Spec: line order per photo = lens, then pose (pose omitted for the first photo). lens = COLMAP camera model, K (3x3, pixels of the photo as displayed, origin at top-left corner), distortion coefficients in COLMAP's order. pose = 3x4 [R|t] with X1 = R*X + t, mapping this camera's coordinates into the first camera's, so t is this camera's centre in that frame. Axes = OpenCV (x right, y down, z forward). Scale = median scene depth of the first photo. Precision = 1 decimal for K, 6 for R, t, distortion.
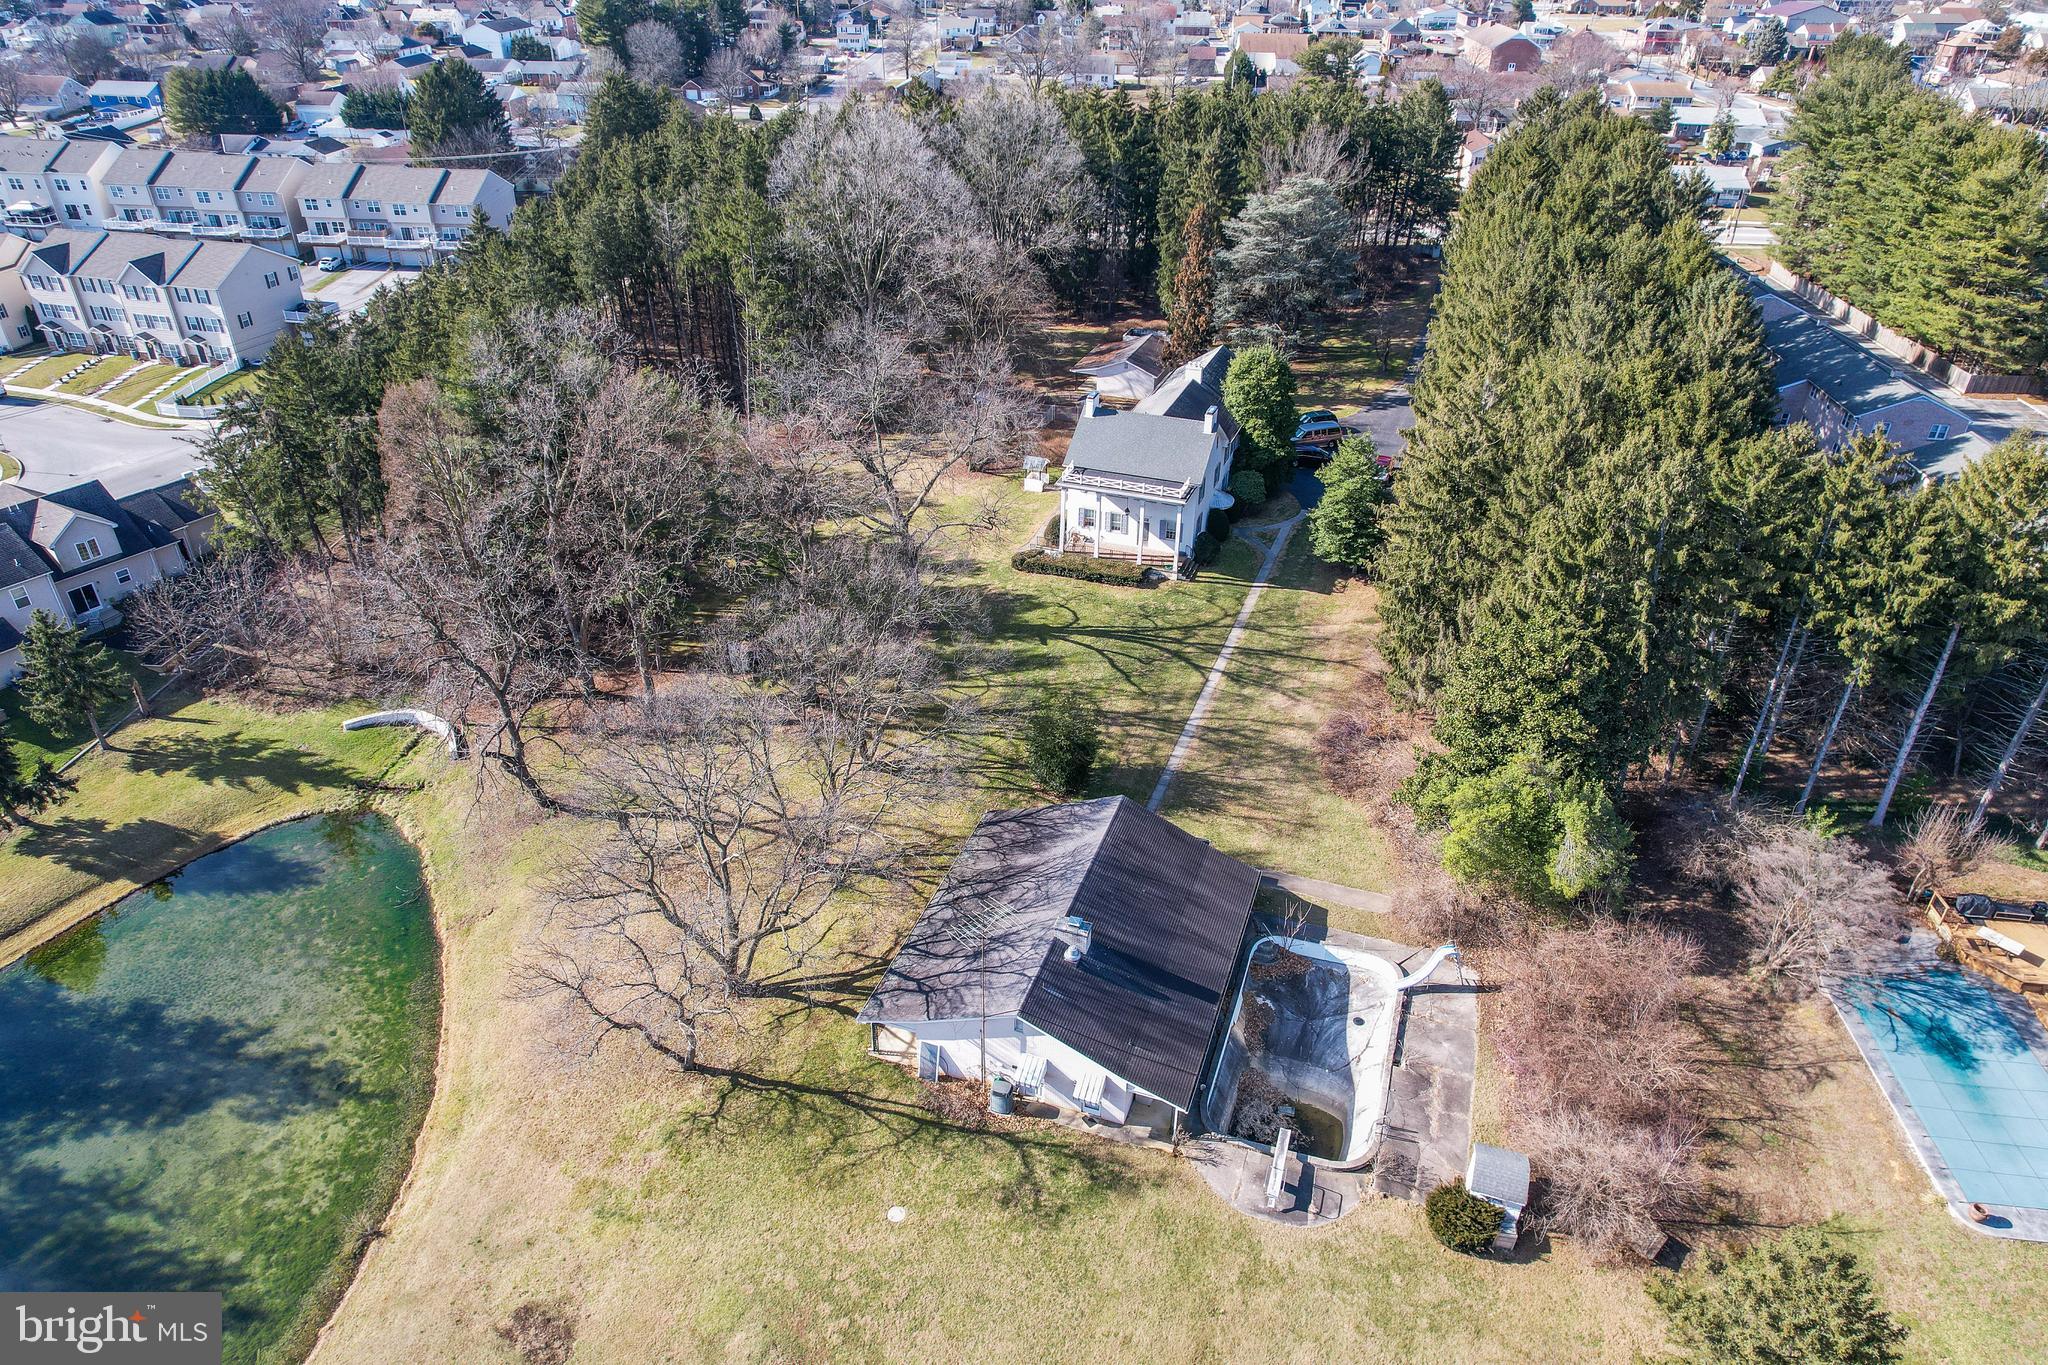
lens RADIAL K [[1293.9, 0, 1024.0], [0, 1293.9, 682.5], [0, 0, 1]] dist [-0.078433, 0.074144]
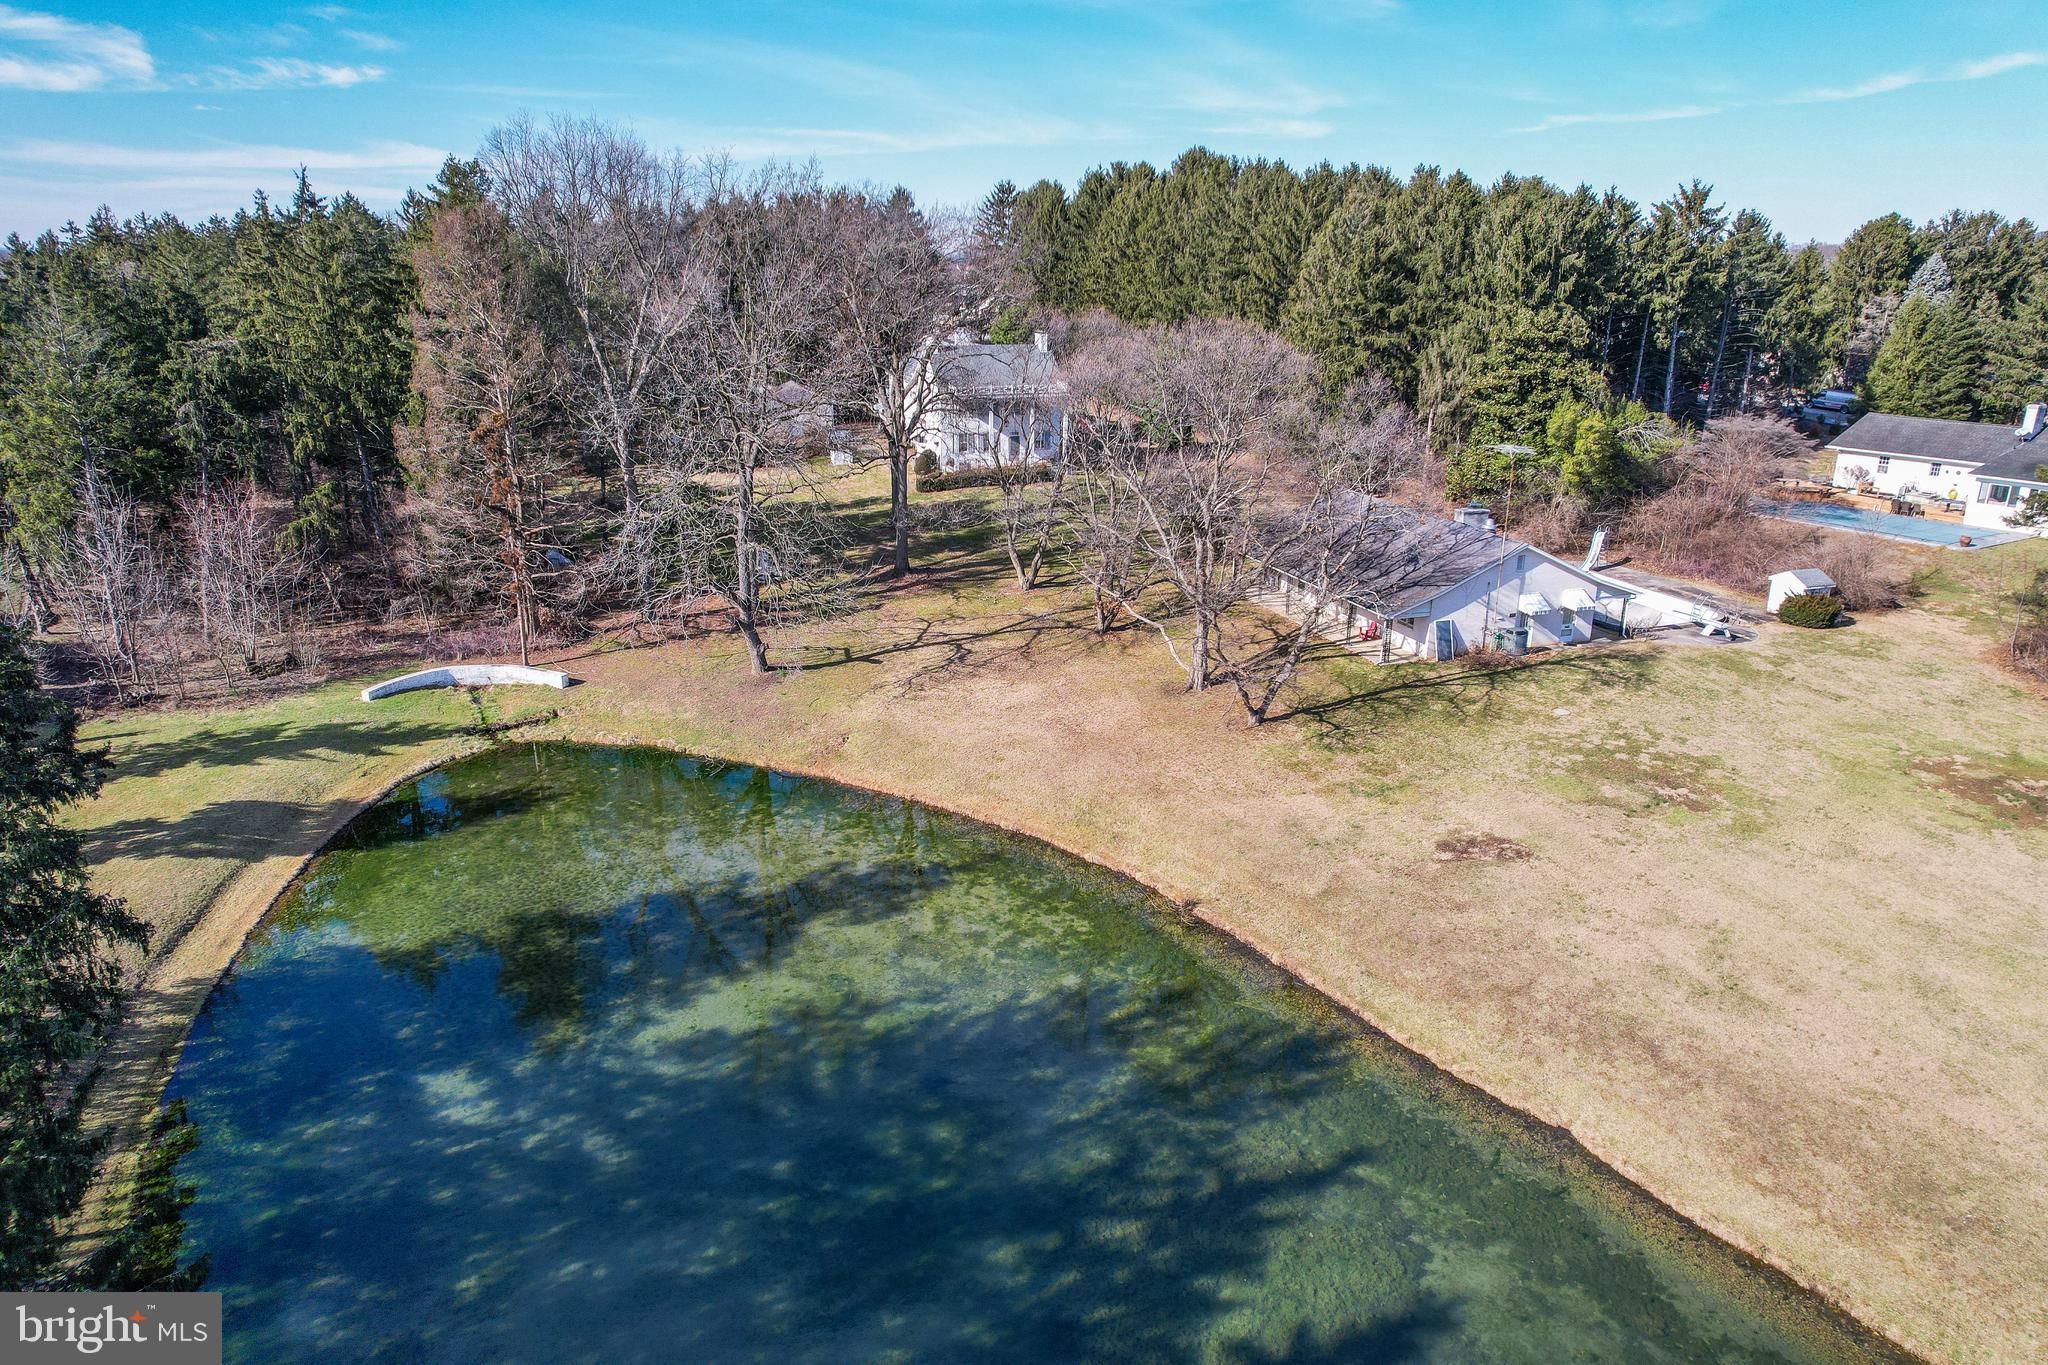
lens RADIAL K [[1293.9, 0, 1024.0], [0, 1293.9, 682.5], [0, 0, 1]] dist [-0.078433, 0.074144]
pose [[0.791966, -0.195581, 0.578393, -0.882013], [0.321010, 0.939190, -0.121961, 0.314831], [-0.519367, 0.282259, 0.806590, 0.307134]]
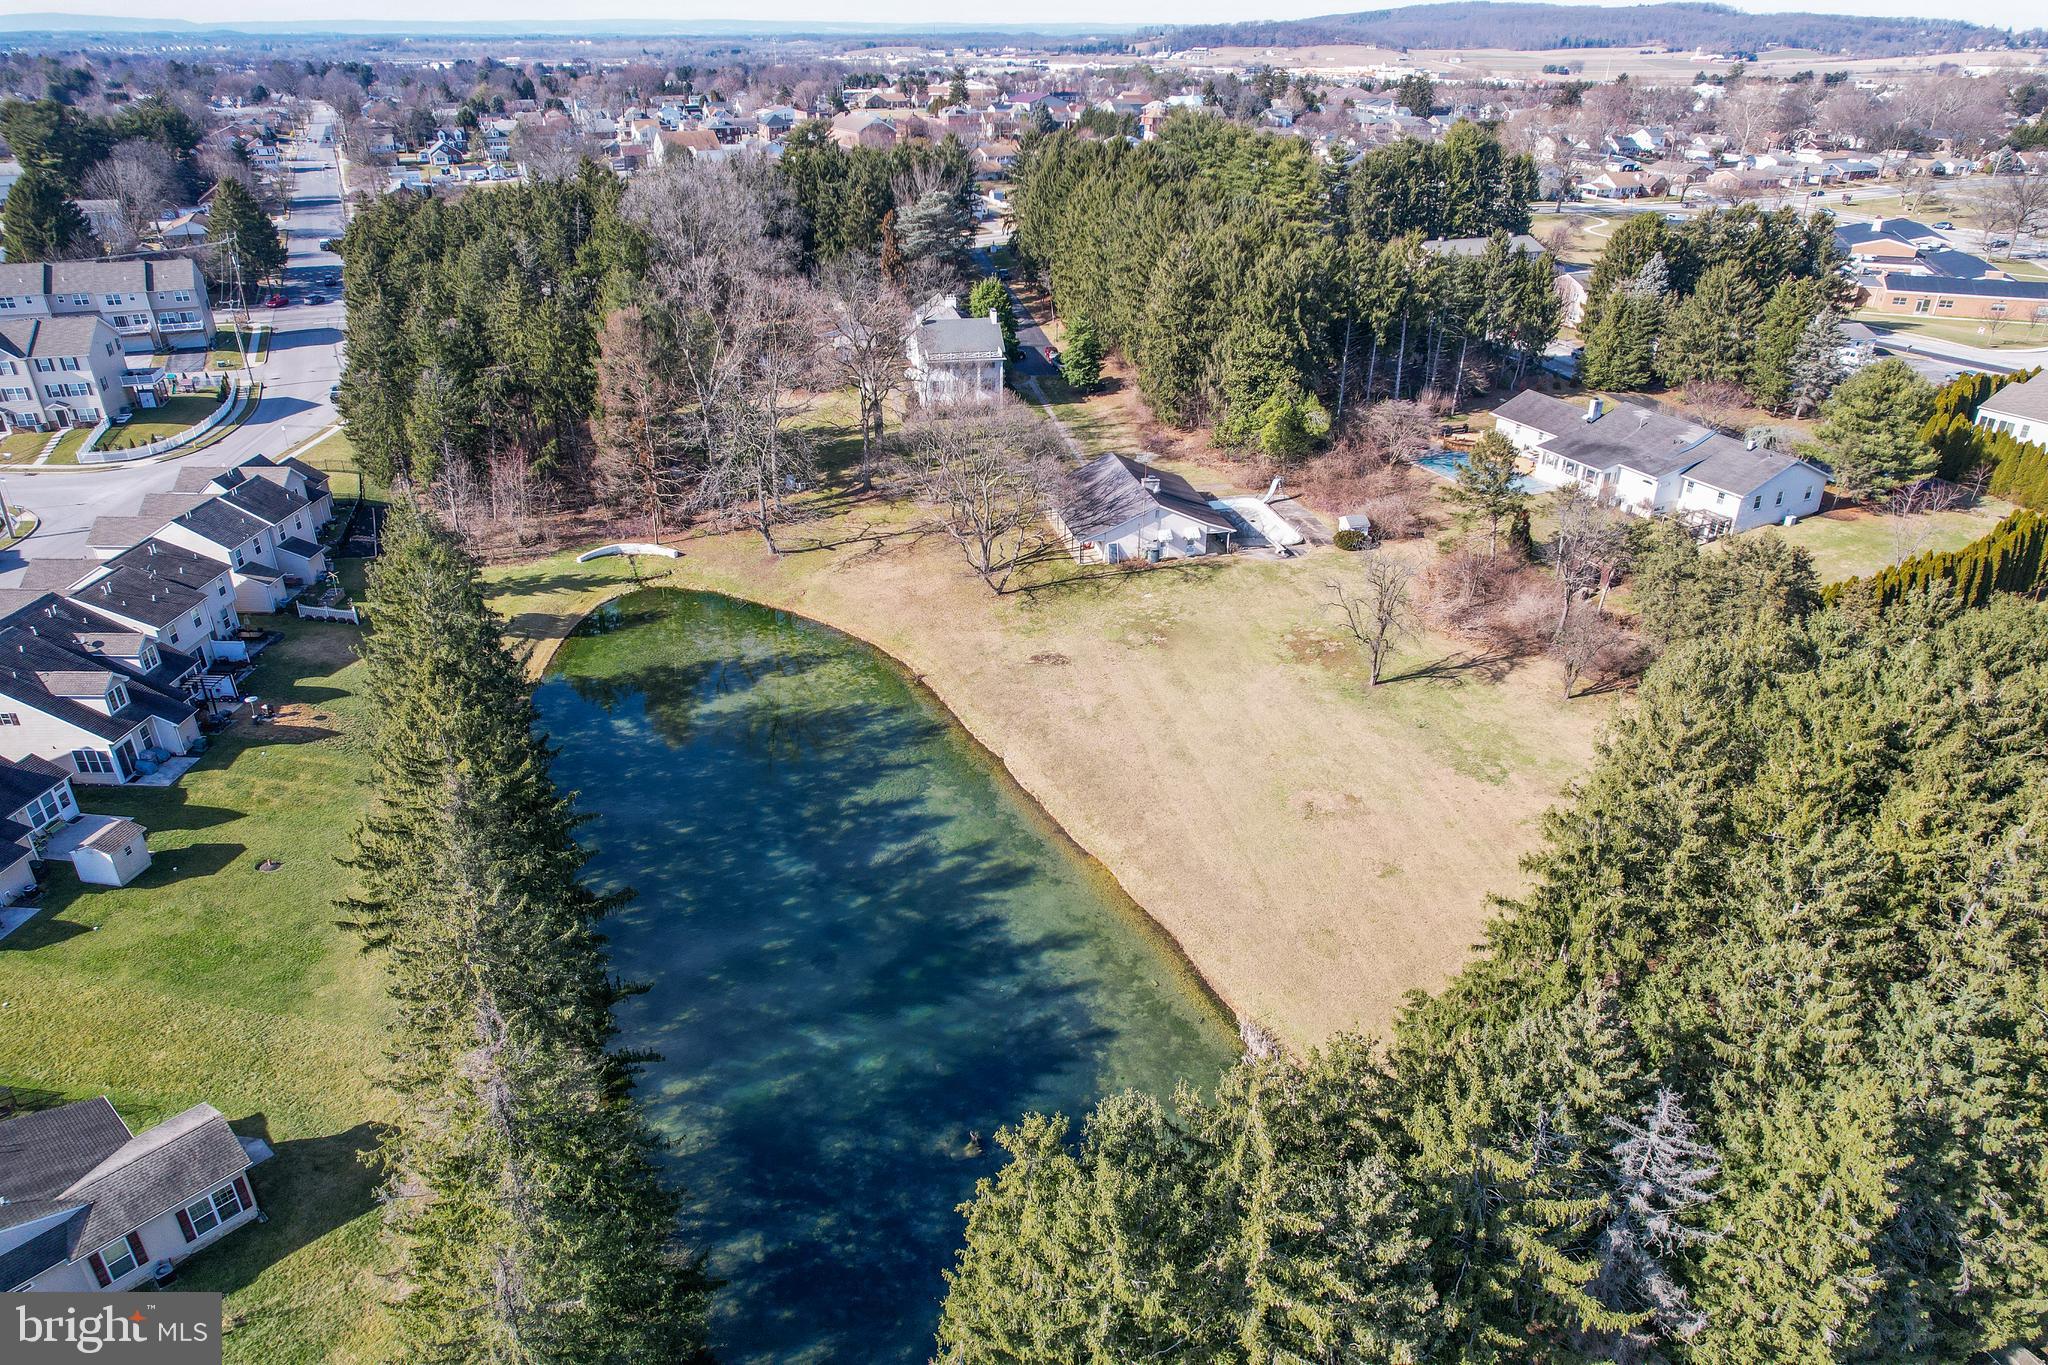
lens RADIAL K [[1293.9, 0, 1024.0], [0, 1293.9, 682.5], [0, 0, 1]] dist [-0.078433, 0.074144]
pose [[0.858220, -0.240490, 0.453457, -1.072217], [0.273171, 0.961941, -0.006845, 0.426180], [-0.434553, 0.129746, 0.891252, -0.675623]]
